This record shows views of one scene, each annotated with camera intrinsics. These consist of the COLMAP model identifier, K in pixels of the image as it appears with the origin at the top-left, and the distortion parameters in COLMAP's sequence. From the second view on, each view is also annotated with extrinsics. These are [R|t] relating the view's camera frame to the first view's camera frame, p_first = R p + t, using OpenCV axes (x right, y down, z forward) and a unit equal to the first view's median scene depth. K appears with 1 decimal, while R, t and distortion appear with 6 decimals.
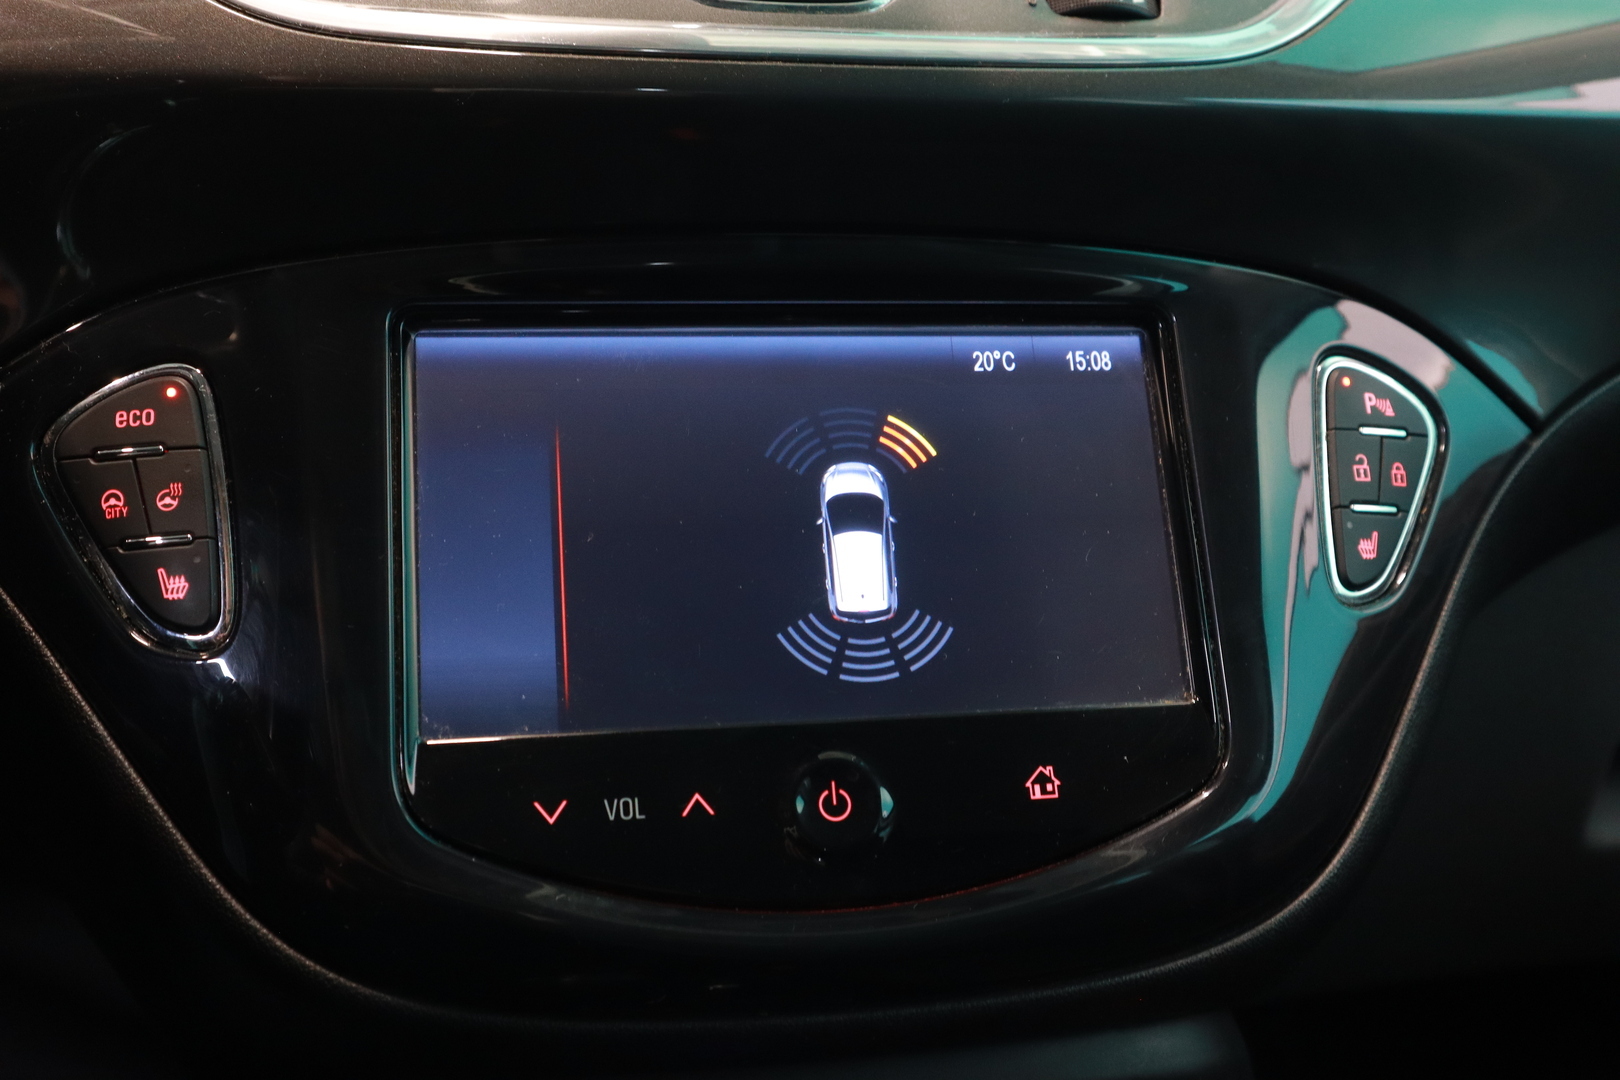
lens RADIAL K [[1686.9, 0, 817.0], [0, 1686.9, 488.5], [0, 0, 1]] dist [0.024210, 0.000000]
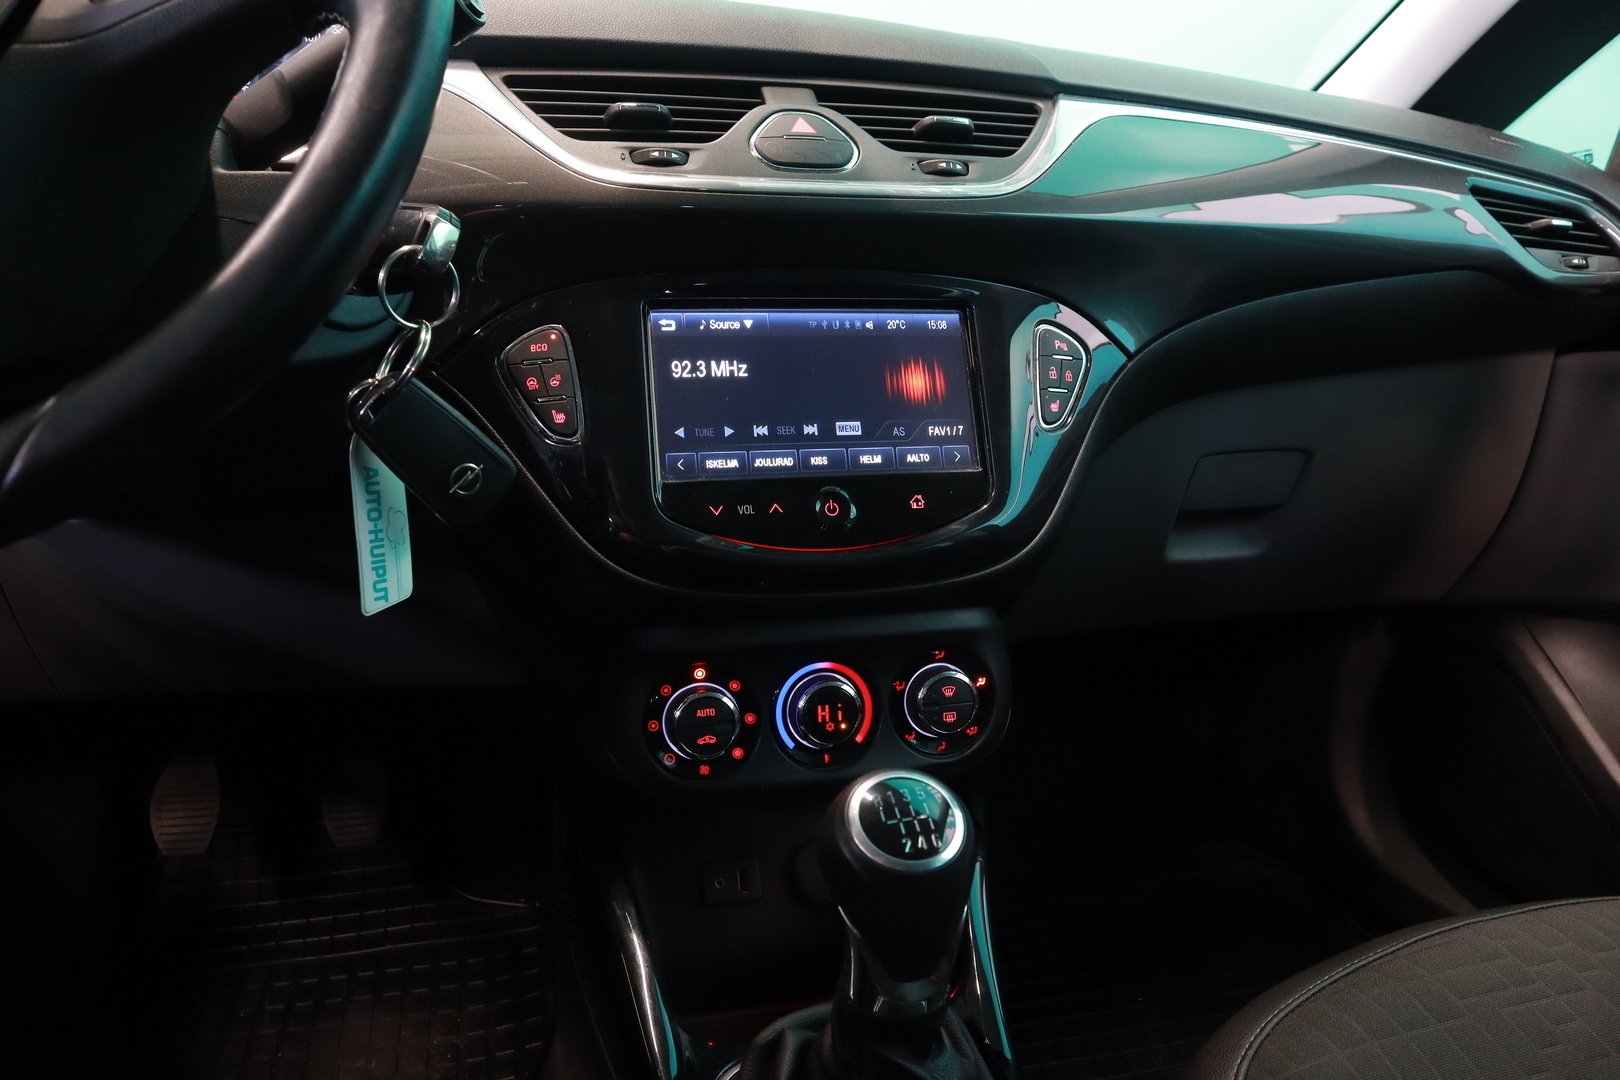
lens RADIAL K [[1113.7, 0, 807.9], [0, 1113.7, 521.5], [0, 0, 1]] dist [-0.111485, 0.052289]
pose [[0.998845, -0.005568, 0.047730, -0.089569], [0.001461, 0.996323, 0.085666, 0.062275], [-0.048031, -0.085498, 0.995180, -0.522753]]
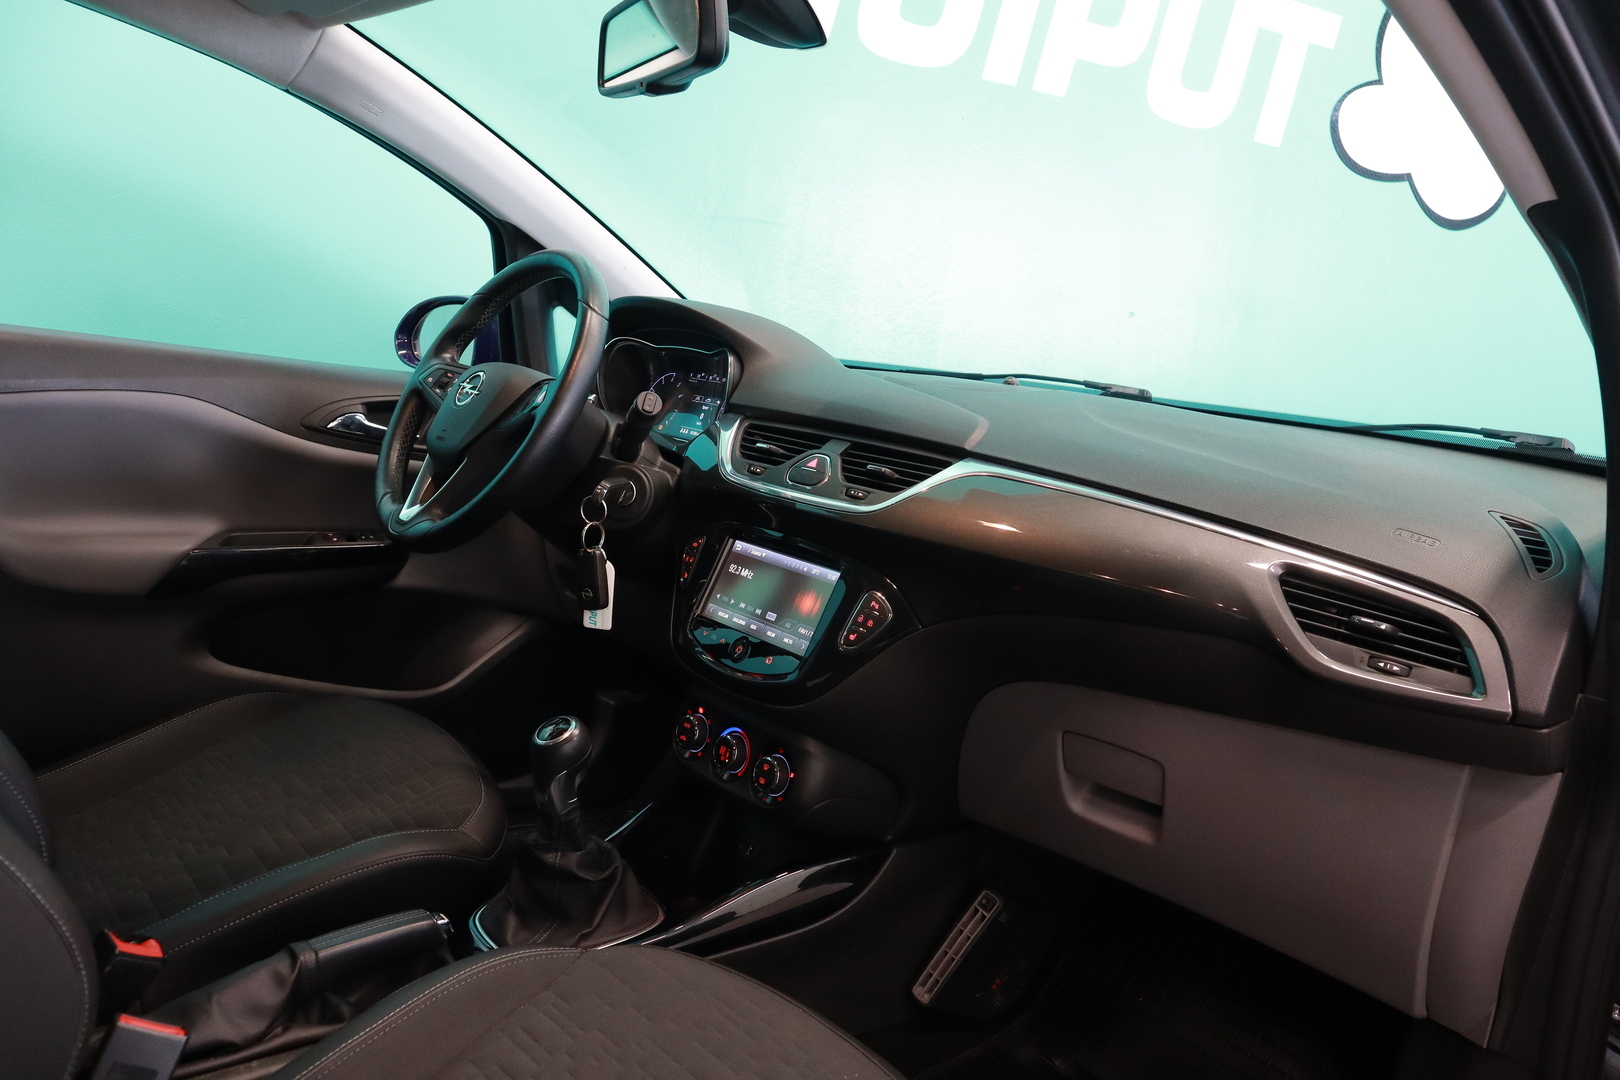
lens RADIAL K [[1113.7, 0, 800.6], [0, 1113.7, 531.4], [0, 0, 1]] dist [-0.111485, 0.052289]
pose [[0.501287, 0.178175, -0.846738, 2.474390], [-0.240346, 0.968733, 0.061556, -0.342687], [0.831231, 0.172653, 0.528437, -0.538495]]
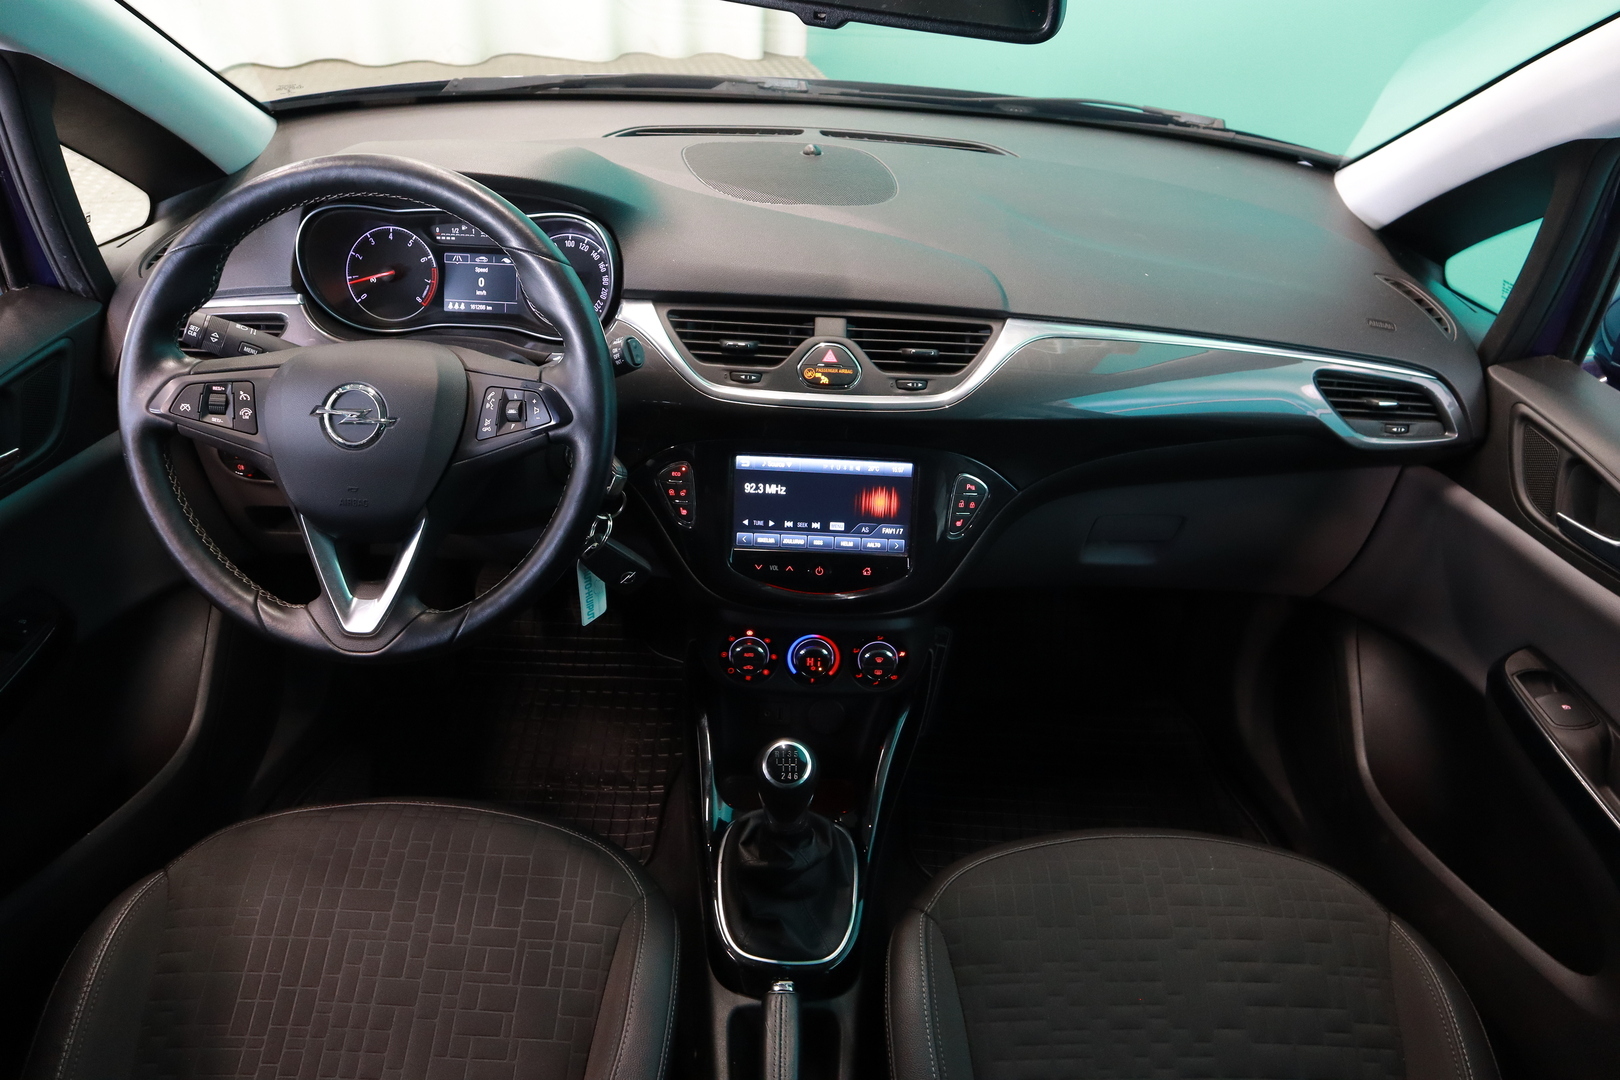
lens RADIAL K [[1113.7, 0, 809.8], [0, 1113.7, 527.0], [0, 0, 1]] dist [-0.111485, 0.052289]
pose [[0.978158, 0.141753, -0.152030, 0.387740], [-0.069346, 0.912035, 0.404207, -1.037286], [0.195954, -0.384836, 0.901944, -1.532111]]
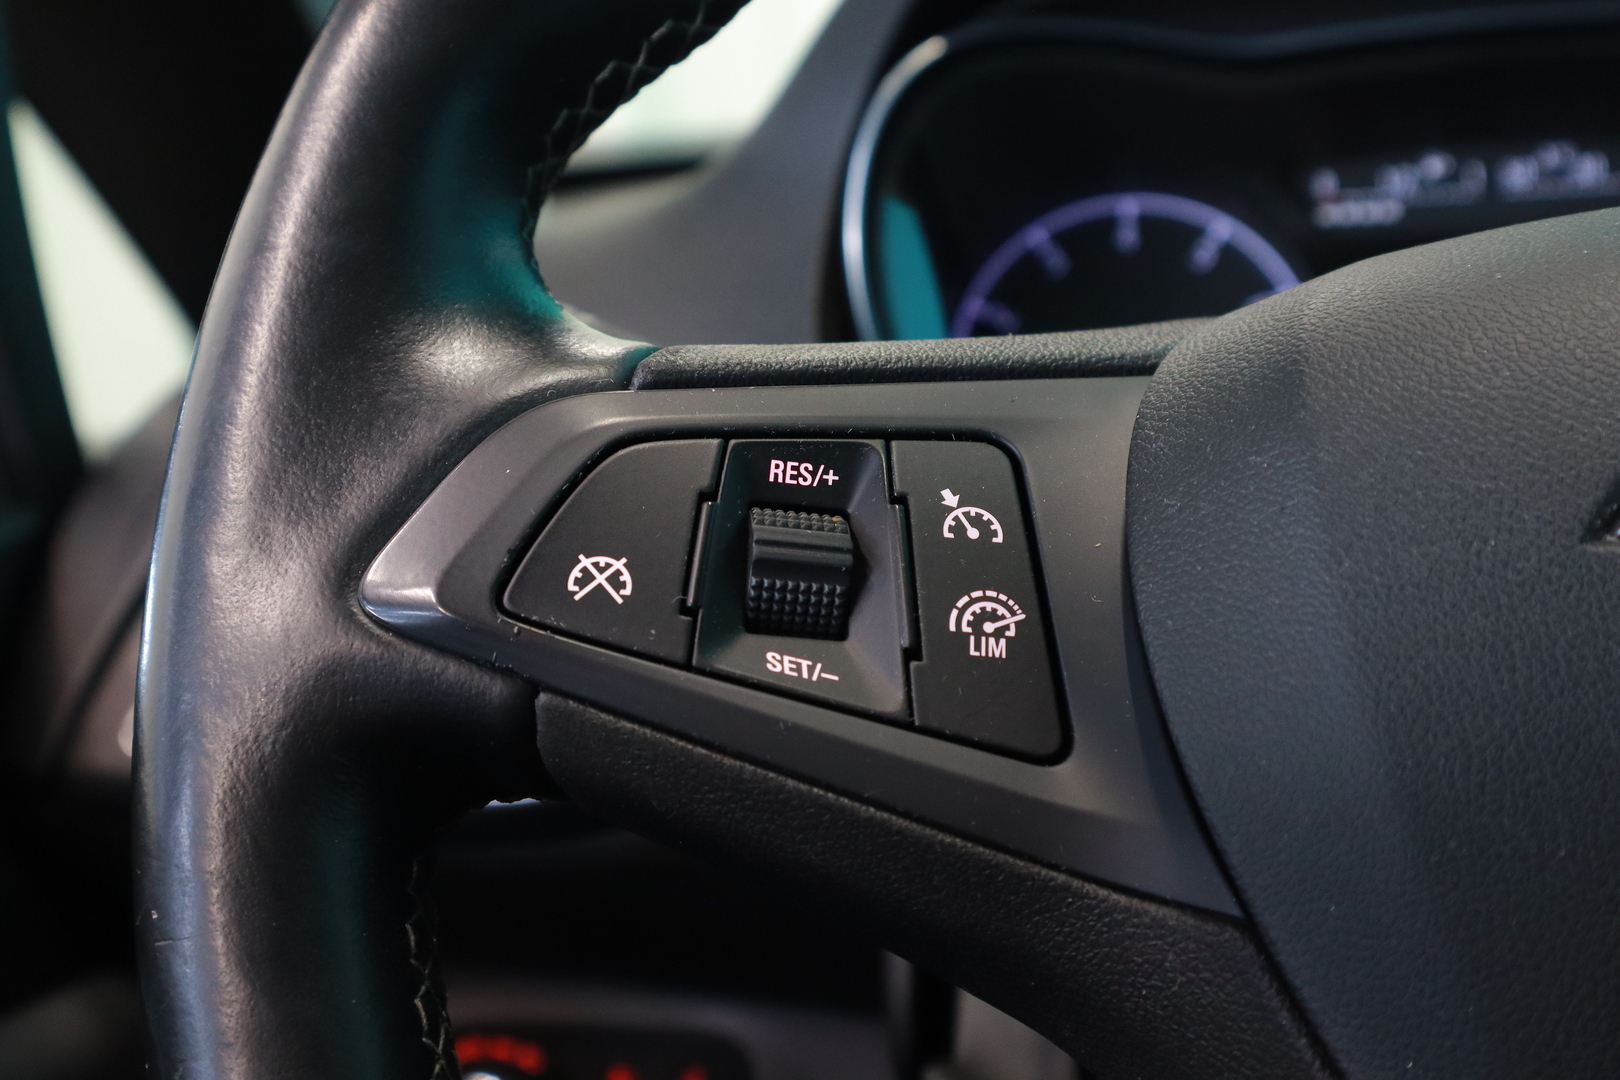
lens RADIAL K [[2028.4, 0, 814.8], [0, 2028.4, 539.2], [0, 0, 1]] dist [-0.007367, 0.000000]
pose [[0.936322, -0.003961, -0.351120, -0.925162], [0.007715, 0.999927, 0.009294, -0.316028], [0.351058, -0.011412, 0.936284, -0.277772]]
